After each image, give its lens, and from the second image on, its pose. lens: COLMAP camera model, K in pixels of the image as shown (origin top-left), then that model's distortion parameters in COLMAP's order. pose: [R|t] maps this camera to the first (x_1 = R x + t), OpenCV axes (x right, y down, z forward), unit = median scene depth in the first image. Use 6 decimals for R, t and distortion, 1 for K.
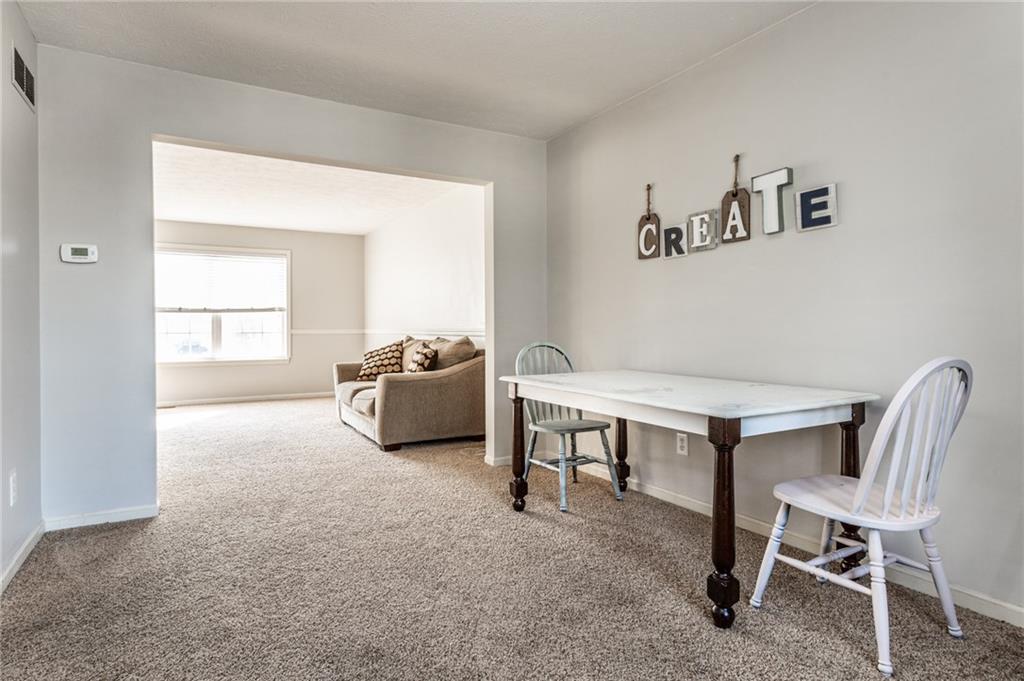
lens RADIAL K [[555.0, 0, 483.9], [0, 555.0, 335.1], [0, 0, 1]] dist [-0.000892, -0.000149]
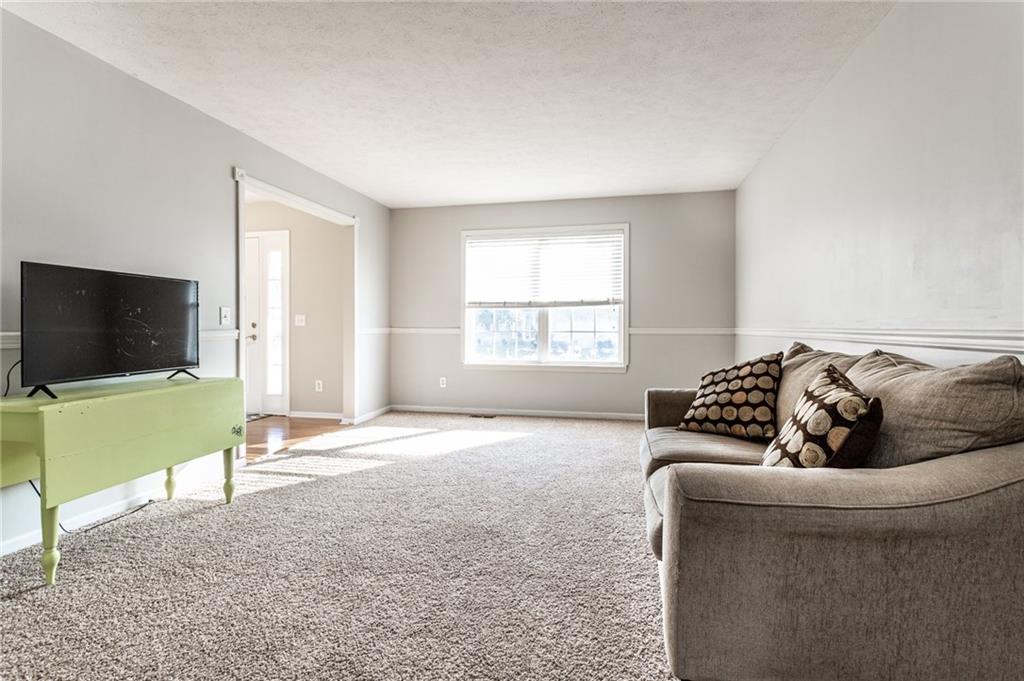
lens RADIAL K [[491.4, 0, 510.3], [0, 491.4, 328.6], [0, 0, 1]] dist [-0.000380, 0.000043]
pose [[0.760994, 0.006026, -0.648731, -0.052240], [-0.010708, 0.999937, -0.003274, -0.007214], [0.648671, 0.009438, 0.761011, 0.544939]]
